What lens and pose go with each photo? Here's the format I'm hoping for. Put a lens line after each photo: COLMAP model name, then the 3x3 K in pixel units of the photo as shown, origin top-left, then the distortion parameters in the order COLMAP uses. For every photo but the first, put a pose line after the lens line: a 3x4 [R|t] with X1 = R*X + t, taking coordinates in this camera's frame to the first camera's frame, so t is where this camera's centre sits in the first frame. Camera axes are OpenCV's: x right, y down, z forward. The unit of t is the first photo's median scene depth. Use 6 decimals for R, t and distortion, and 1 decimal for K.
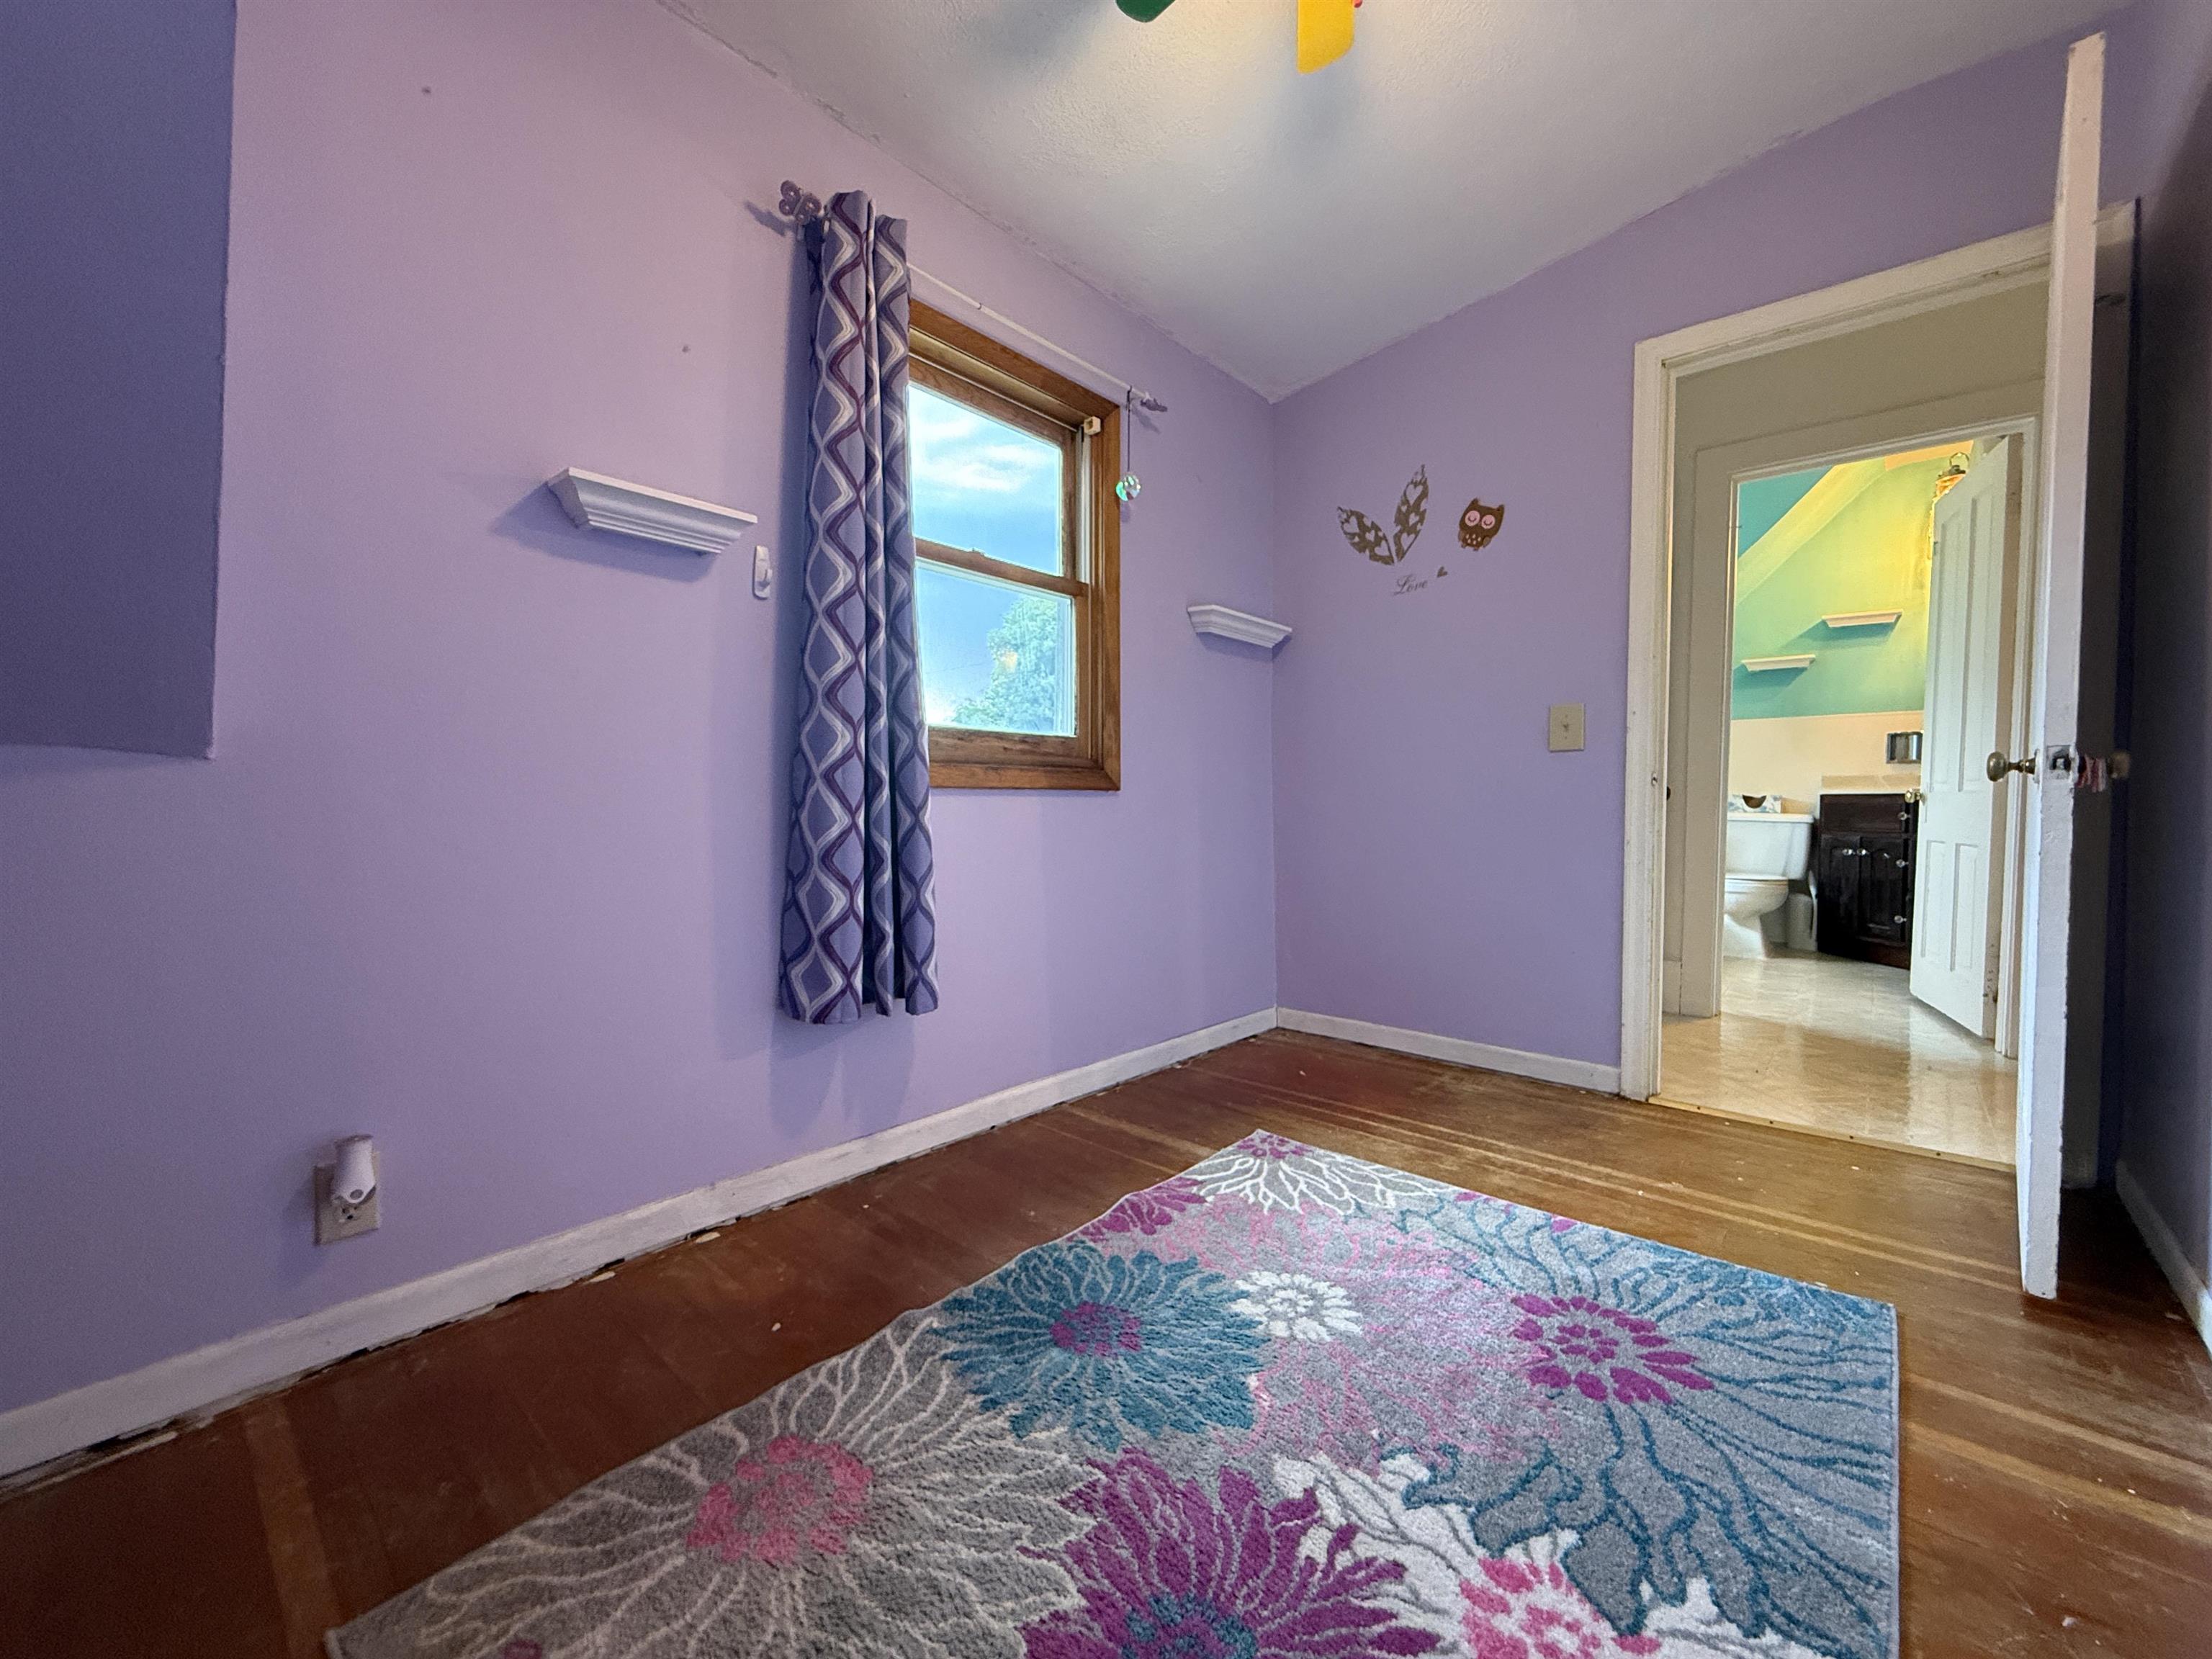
lens RADIAL K [[883.3, 0, 1097.3], [0, 883.3, 820.6], [0, 0, 1]] dist [-0.000709, -0.000179]
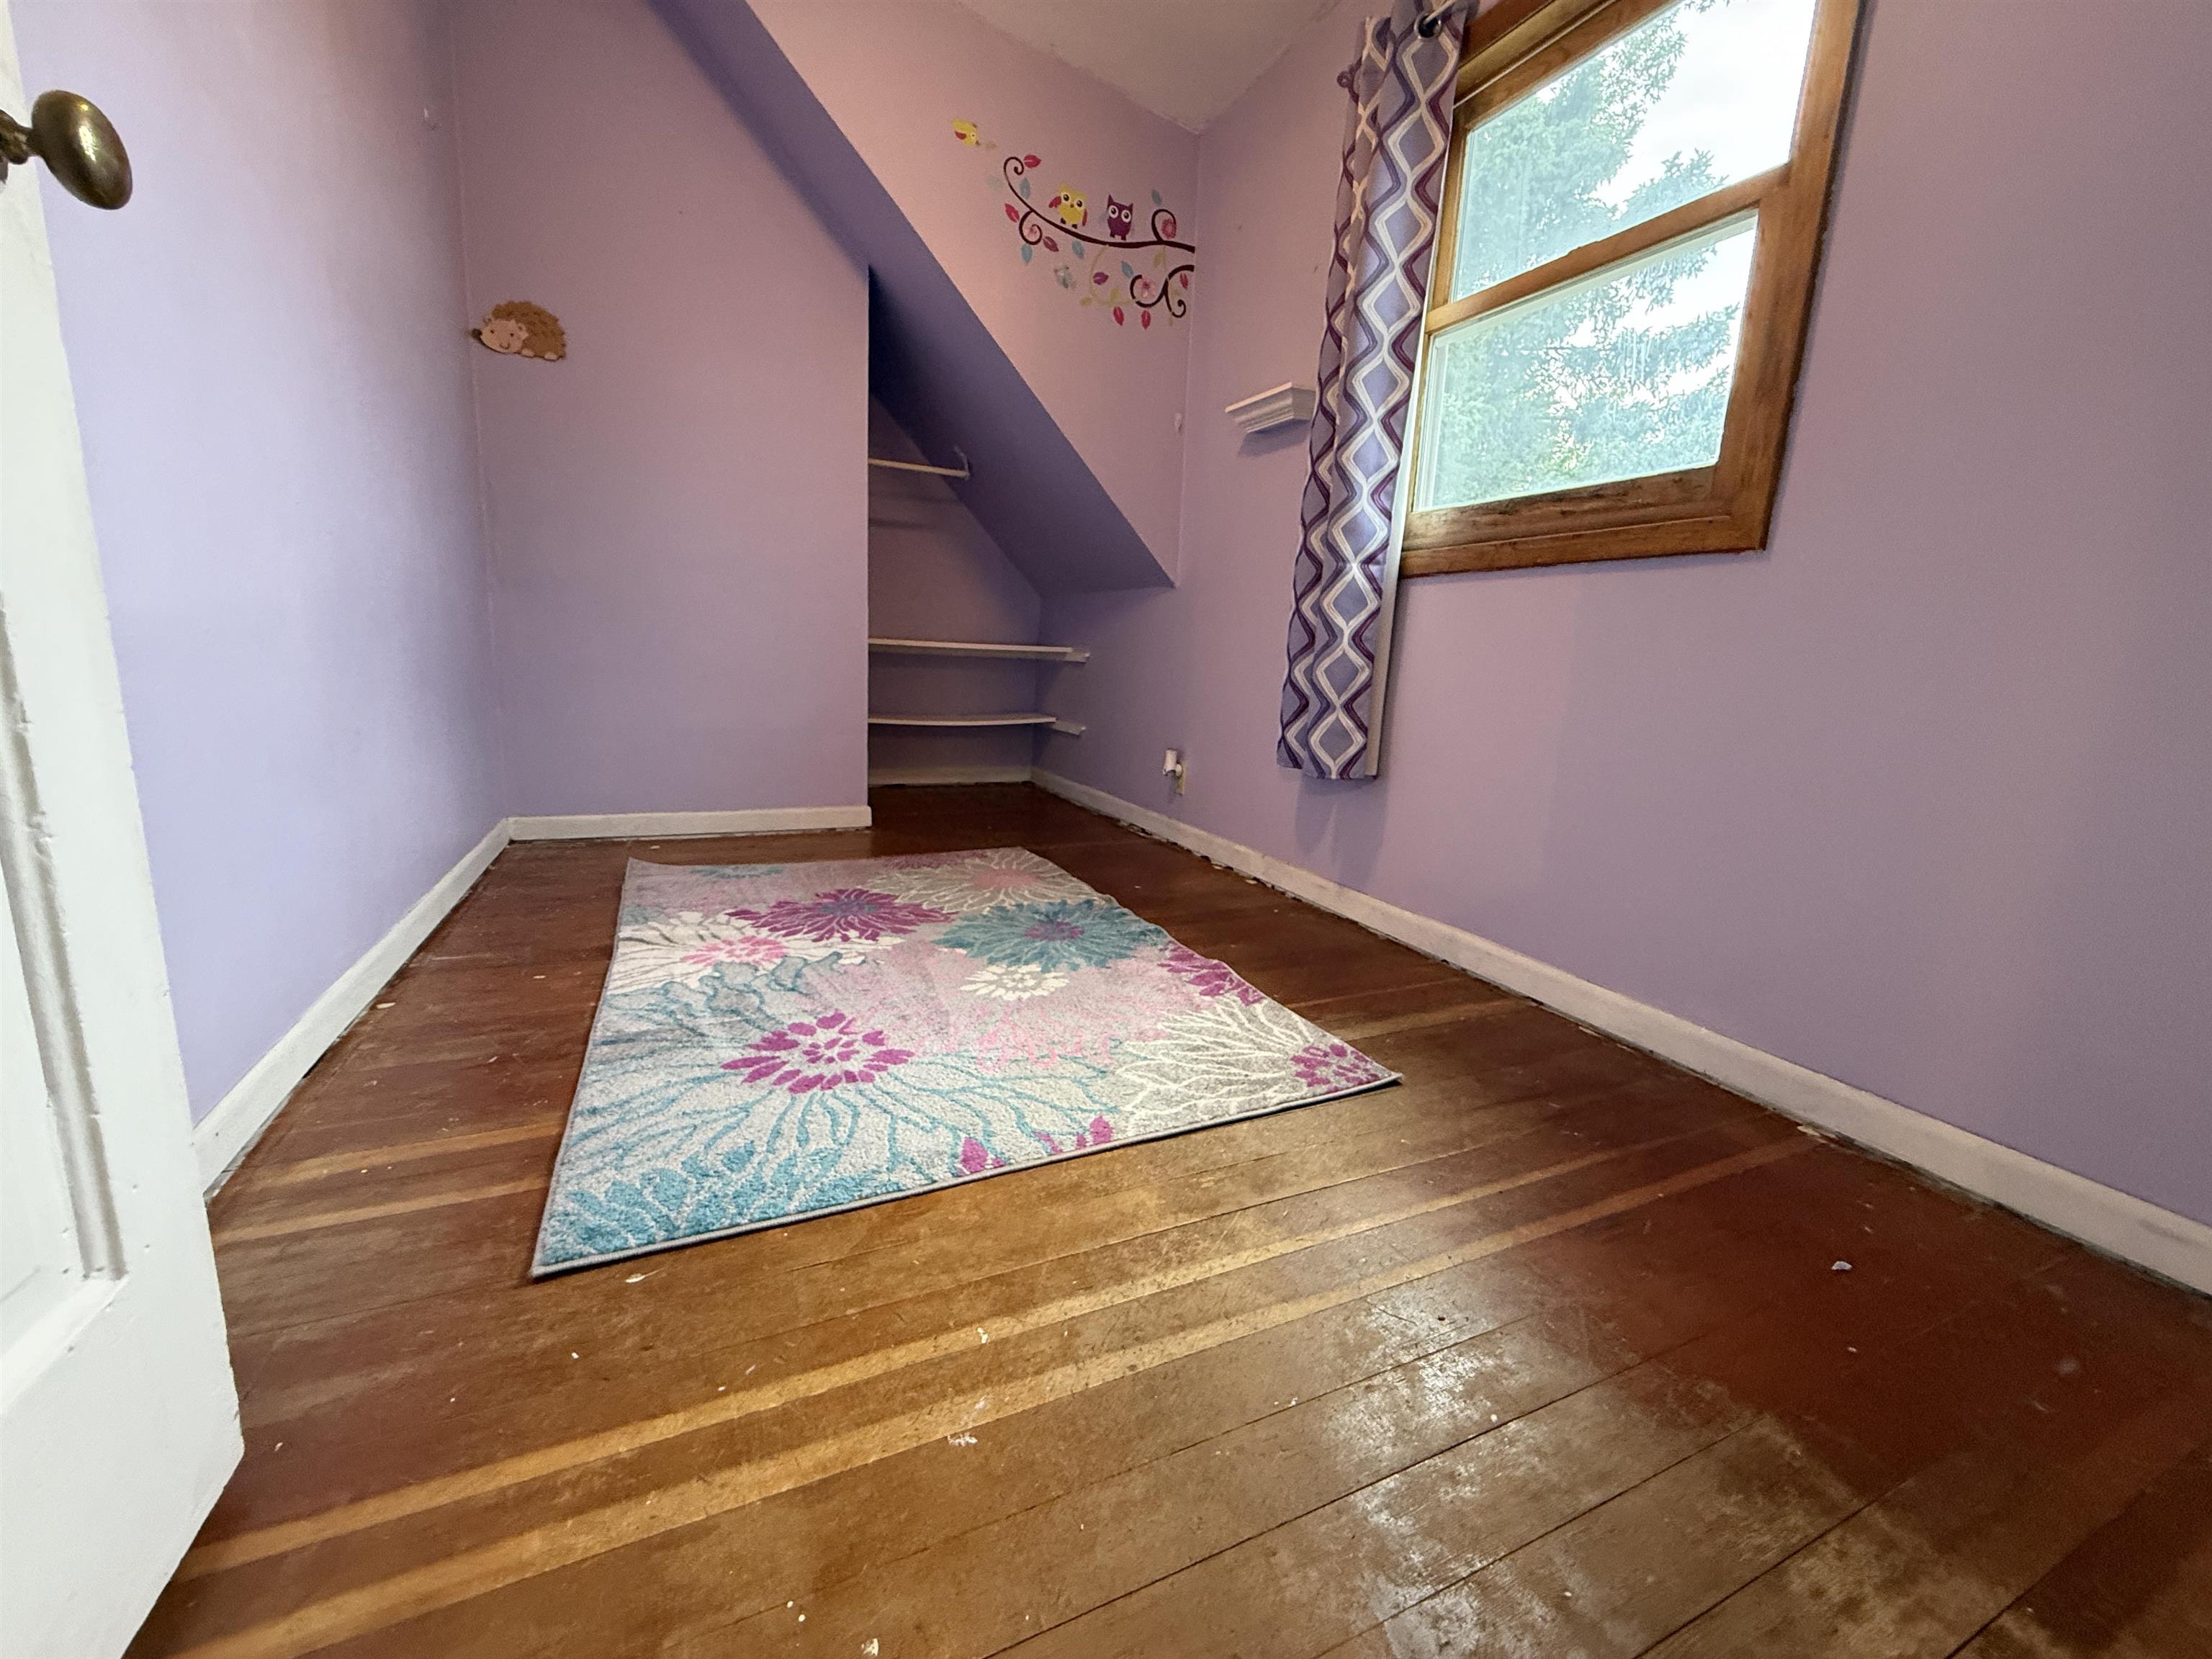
lens RADIAL K [[883.3, 0, 1102.1], [0, 883.3, 826.6], [0, 0, 1]] dist [-0.000709, -0.000179]
pose [[-0.394733, 0.158045, -0.905101, 1.240487], [-0.067655, 0.977421, 0.200178, 0.089208], [0.916302, 0.140252, -0.375127, 1.534669]]
